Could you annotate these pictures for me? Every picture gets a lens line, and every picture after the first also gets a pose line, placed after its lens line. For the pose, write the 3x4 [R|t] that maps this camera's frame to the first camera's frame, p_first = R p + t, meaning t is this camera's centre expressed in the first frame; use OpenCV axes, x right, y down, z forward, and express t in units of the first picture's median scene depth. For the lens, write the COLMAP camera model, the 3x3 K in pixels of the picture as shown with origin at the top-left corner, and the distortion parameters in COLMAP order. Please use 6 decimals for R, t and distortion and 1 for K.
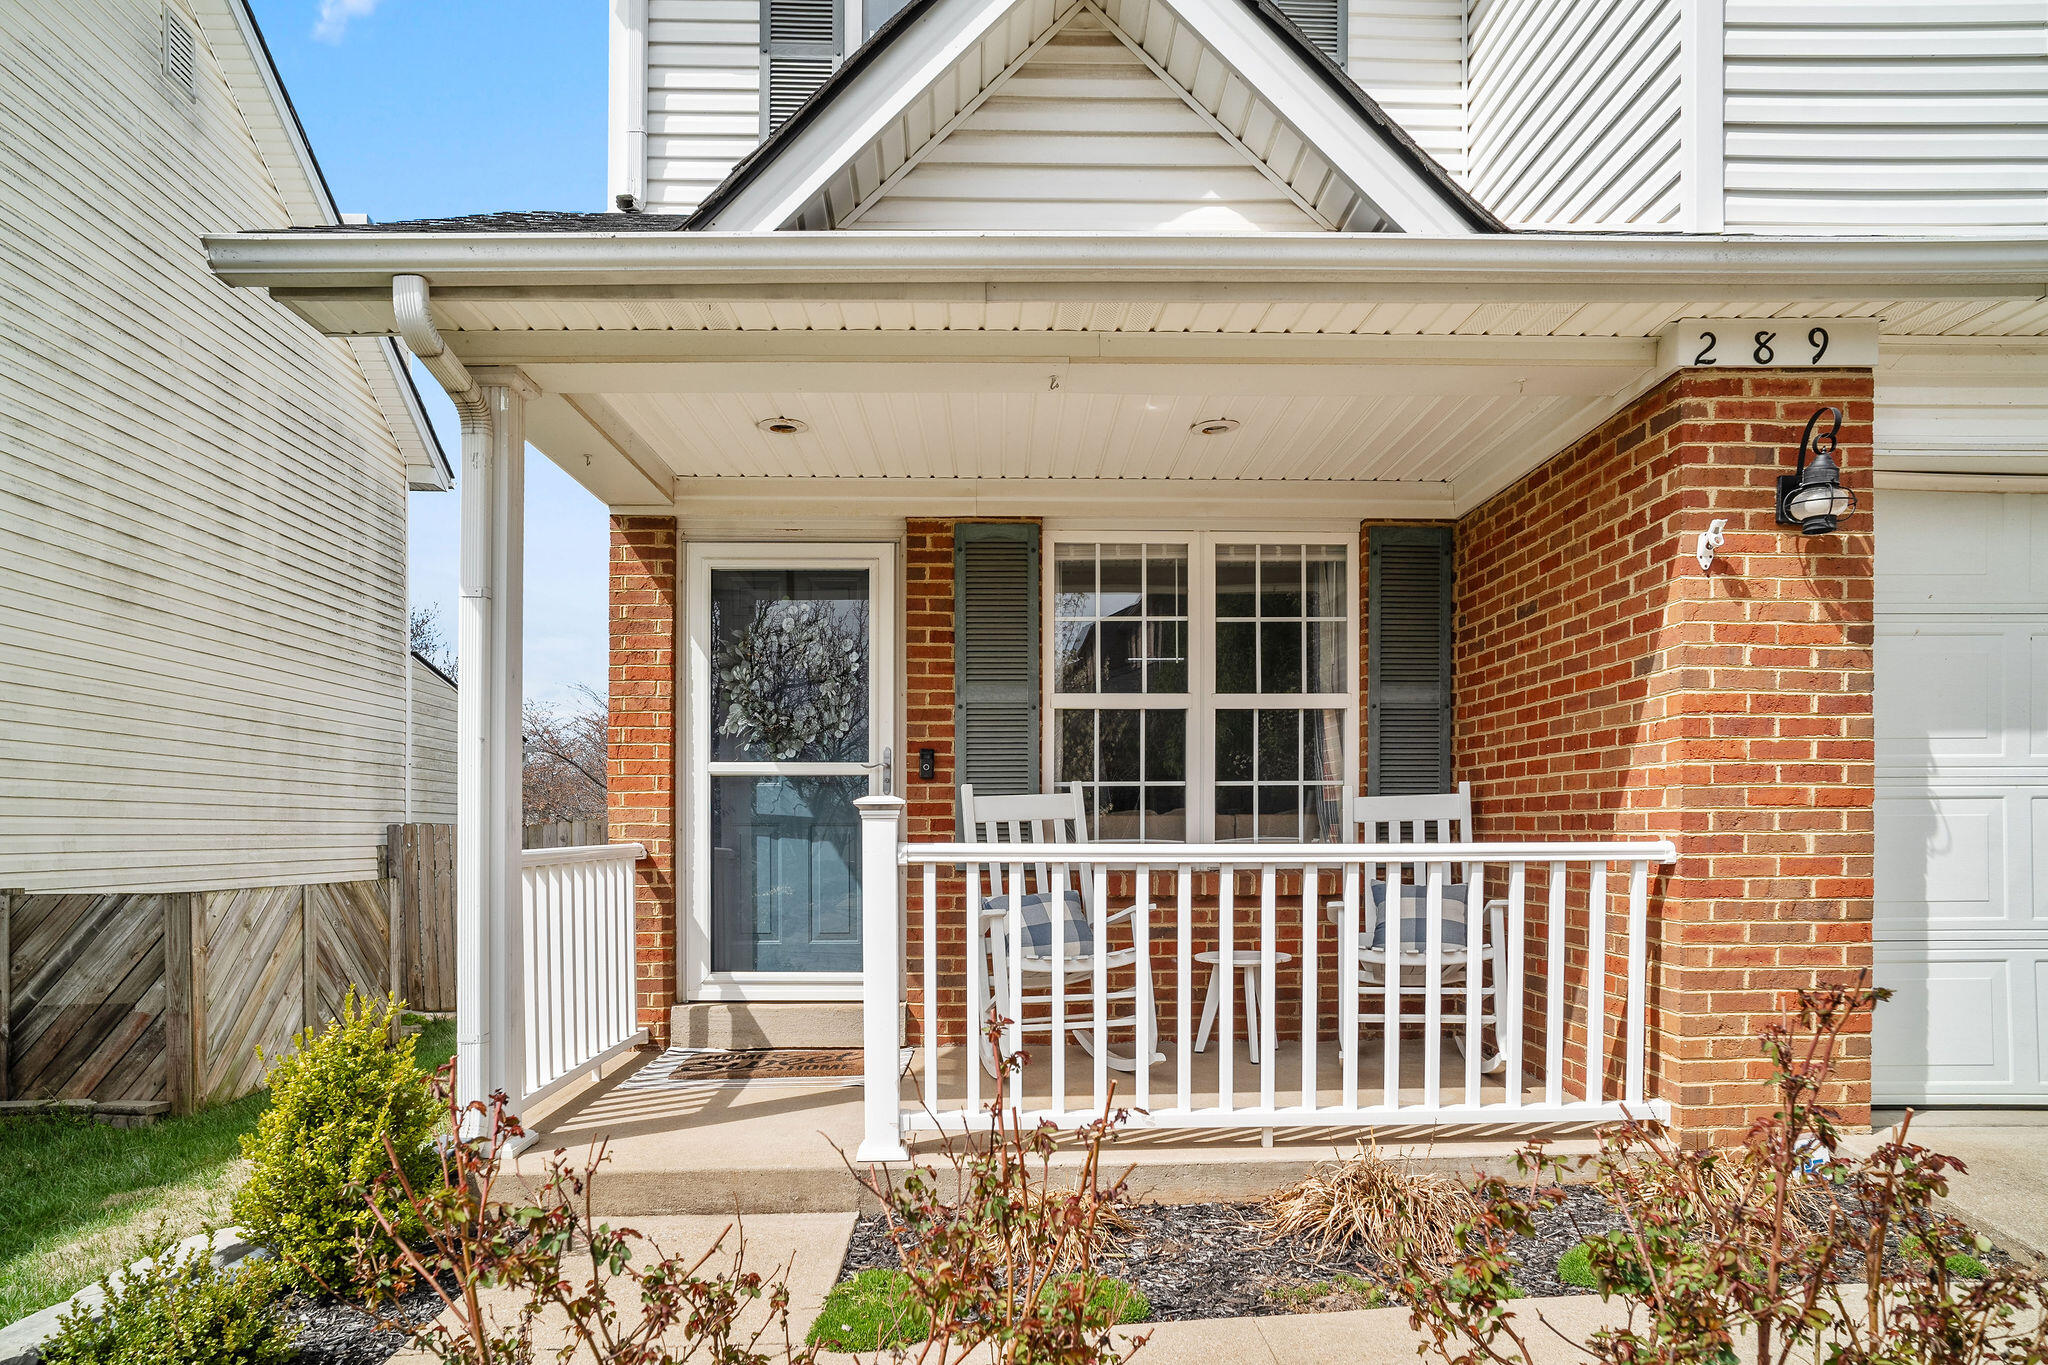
lens RADIAL K [[1256.9, 0, 1016.3], [0, 1256.9, 849.8], [0, 0, 1]] dist [-0.010691, 0.000120]
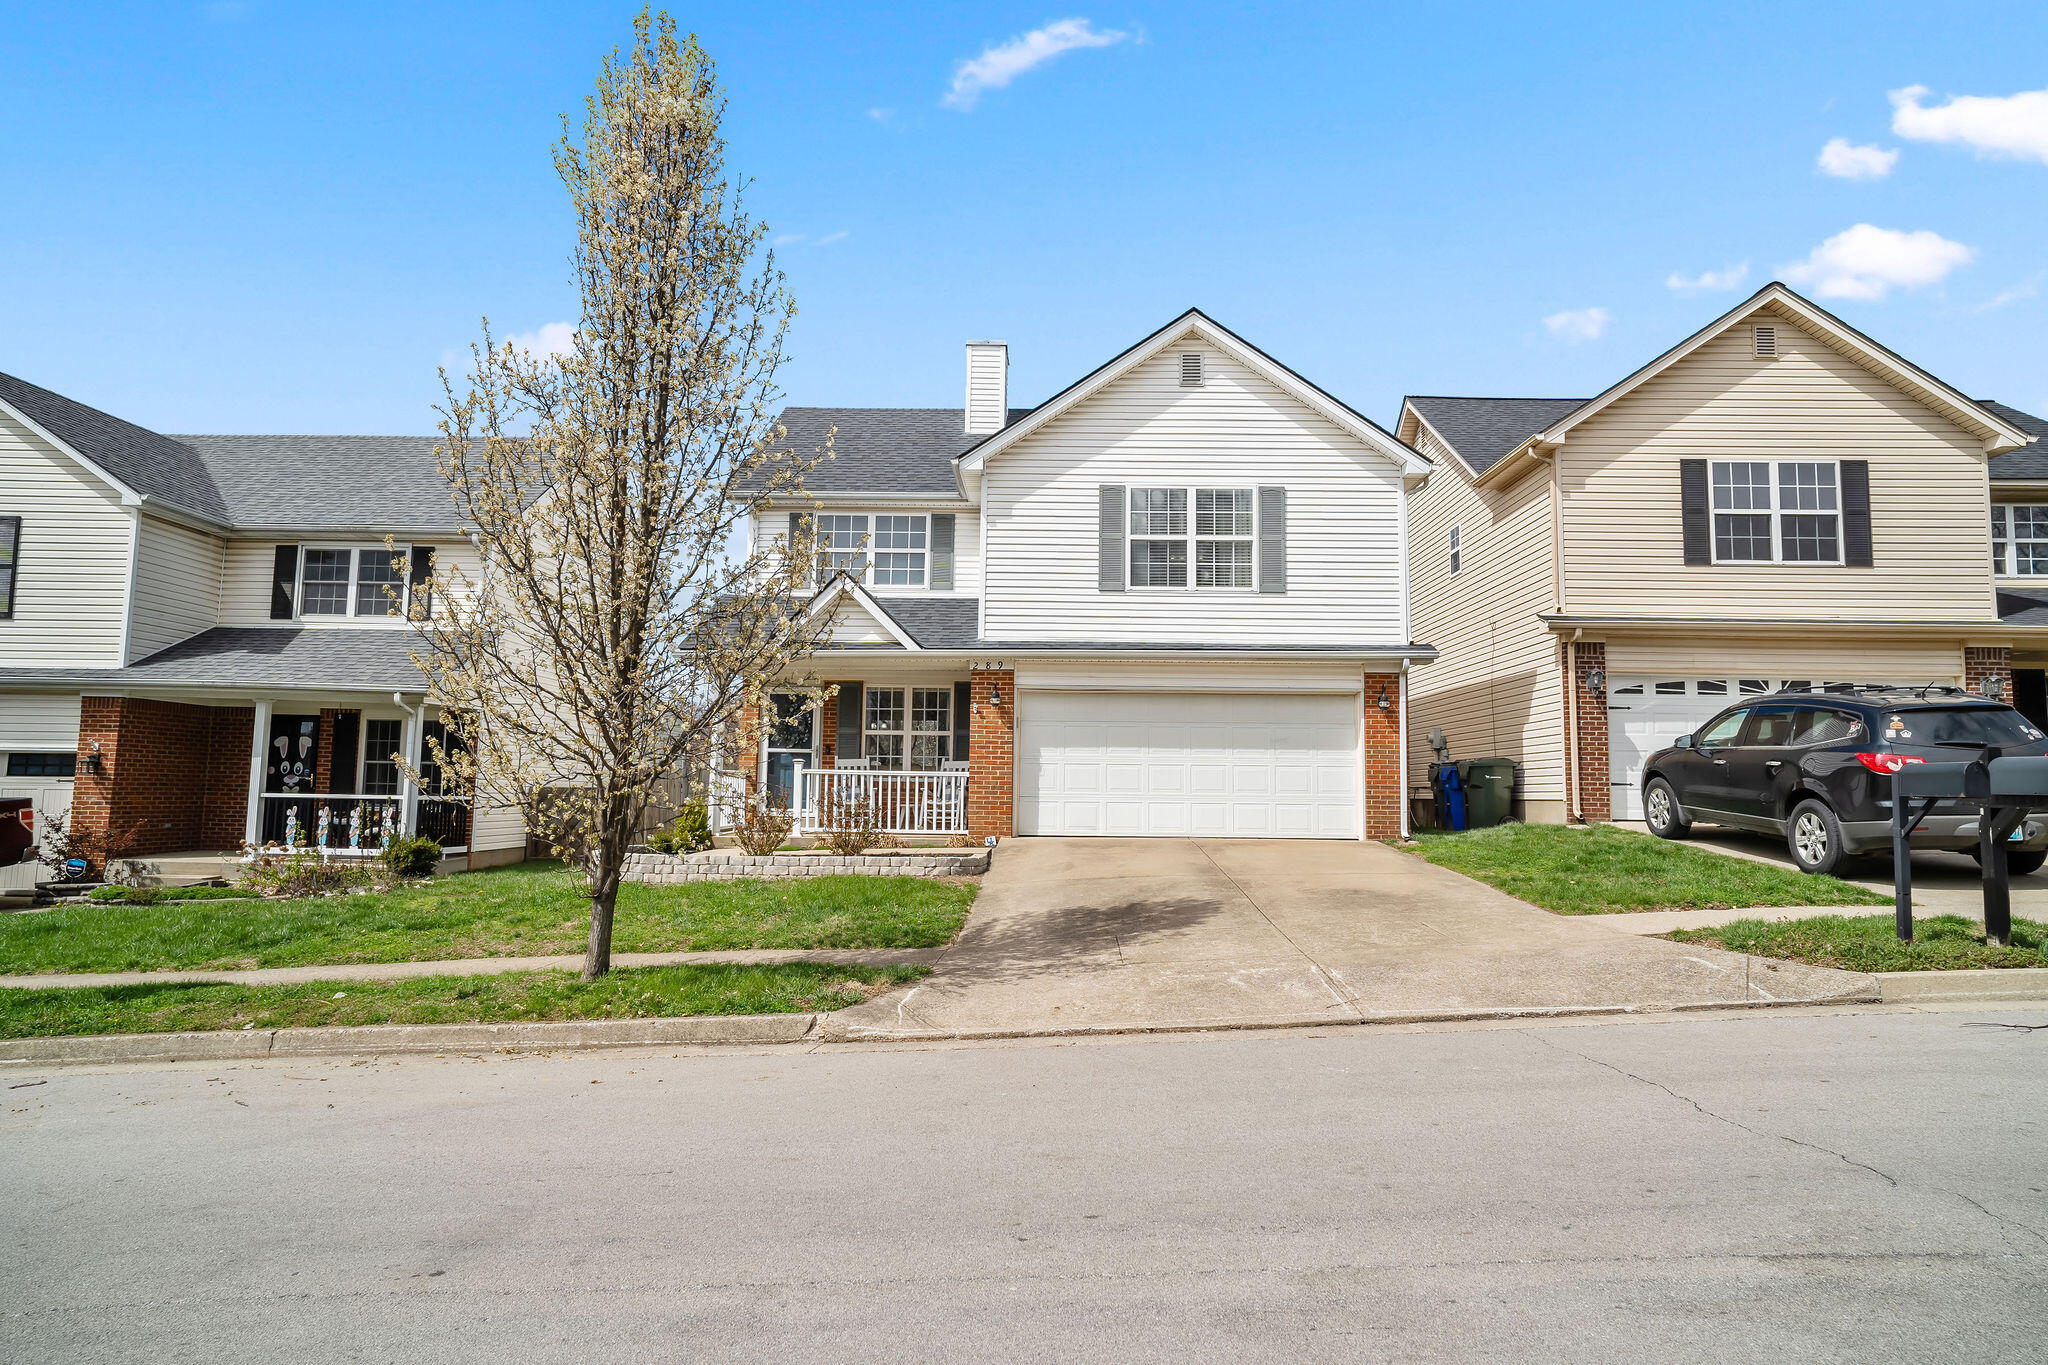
lens RADIAL K [[1198.9, 0, 1024.0], [0, 1198.9, 682.5], [0, 0, 1]] dist [-0.056274, 0.053083]
pose [[0.998005, 0.010778, -0.062204, 0.687163], [-0.017274, 0.994338, -0.104848, 0.085291], [0.060722, 0.105714, 0.992541, -2.321111]]
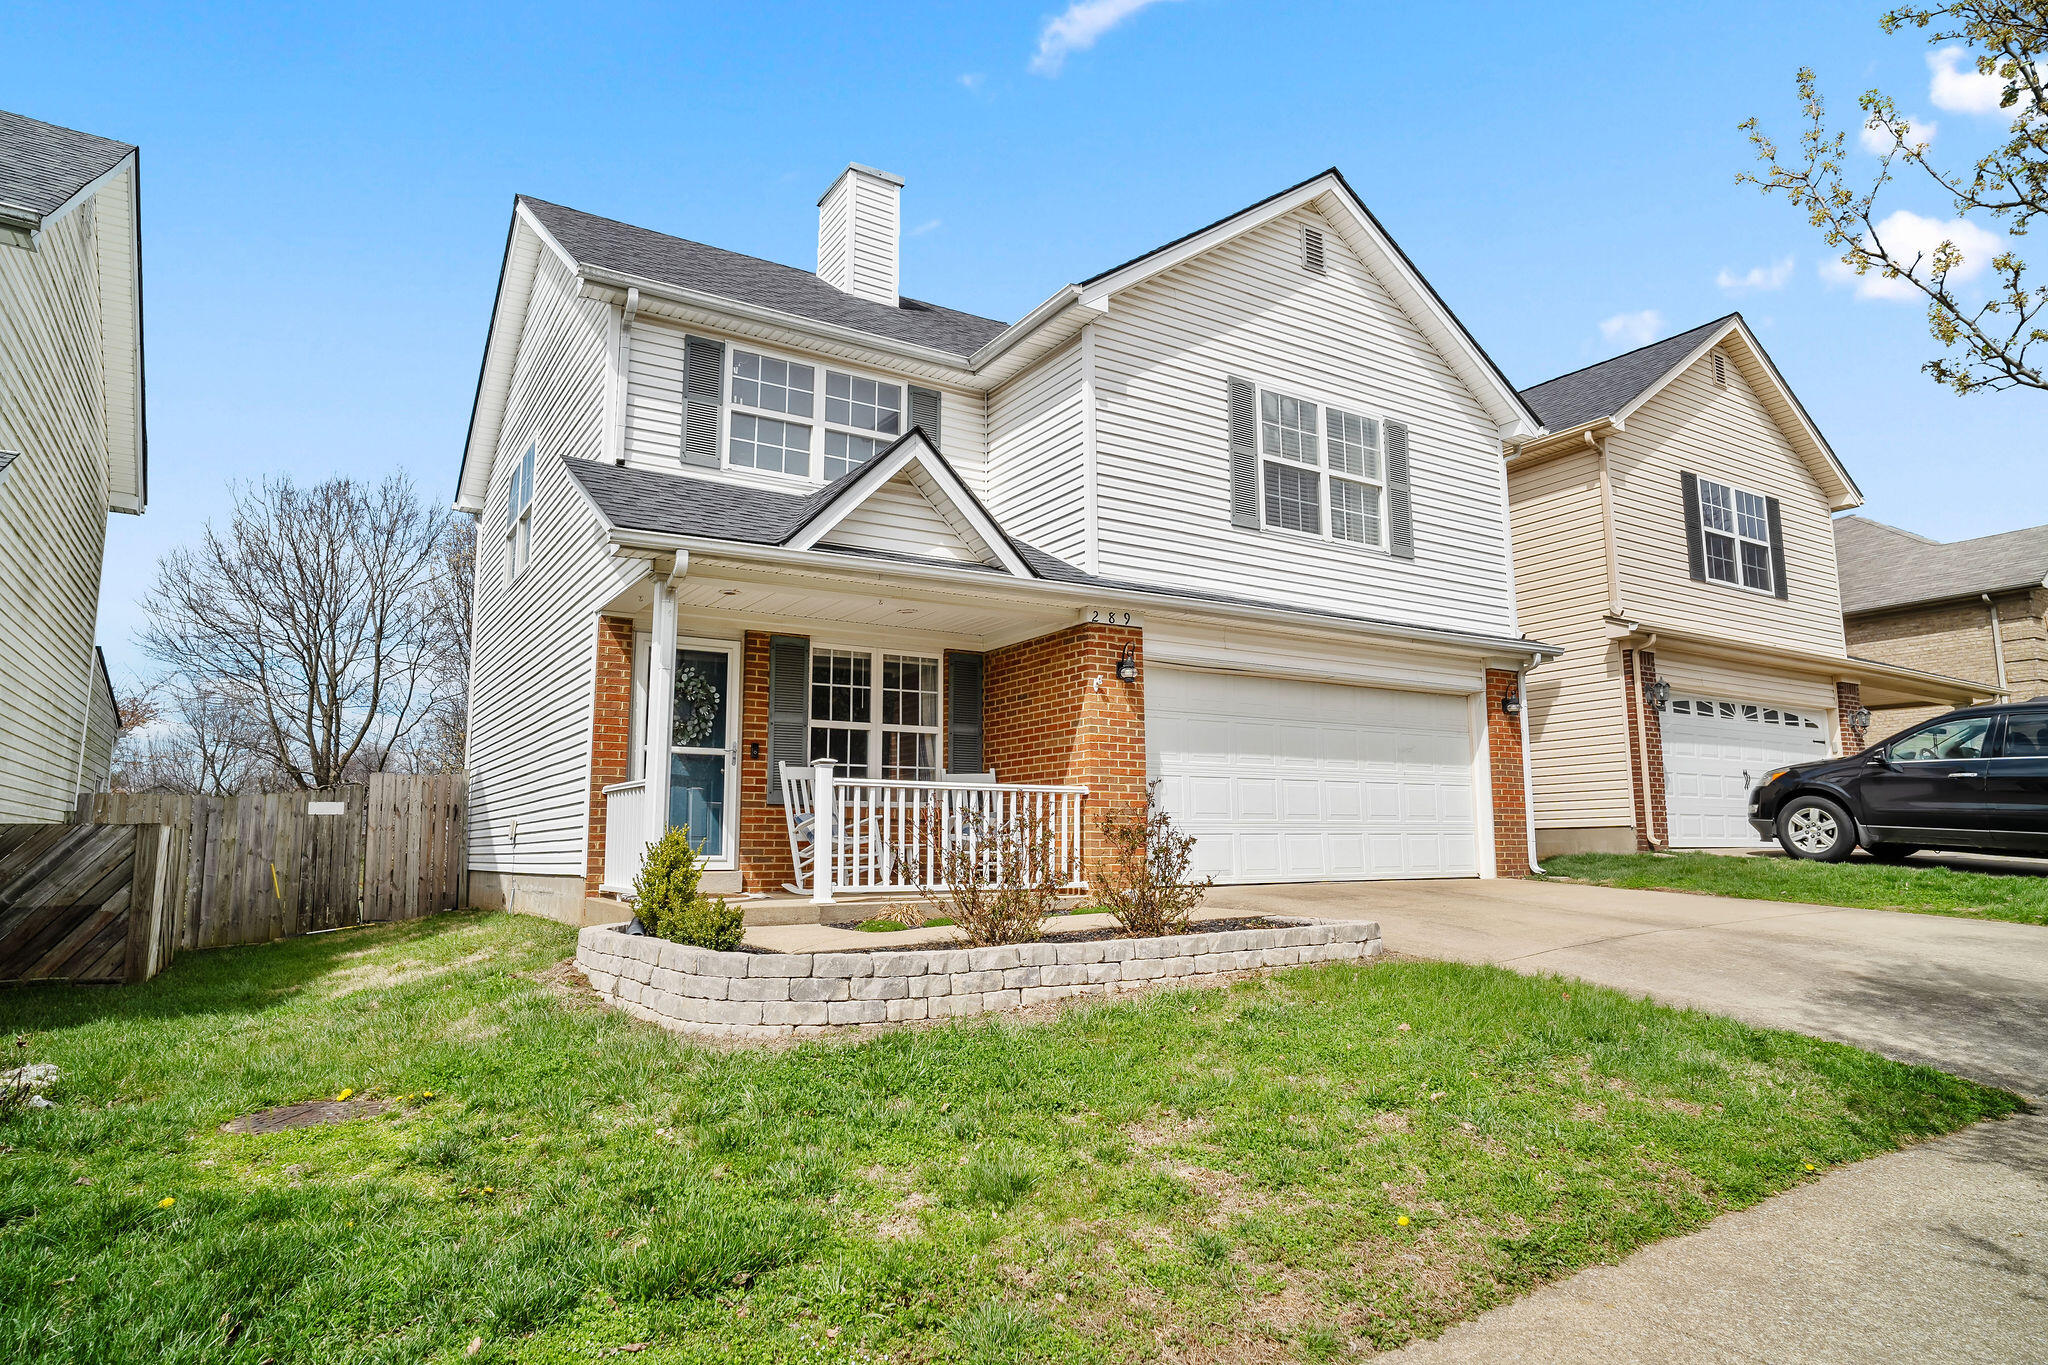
lens RADIAL K [[1198.9, 0, 1024.0], [0, 1198.9, 682.5], [0, 0, 1]] dist [-0.056274, 0.053083]
pose [[0.864613, 0.069481, 0.497611, -0.659699], [0.008484, 0.988232, -0.152729, 0.119542], [-0.502366, 0.136273, 0.853849, -0.869153]]
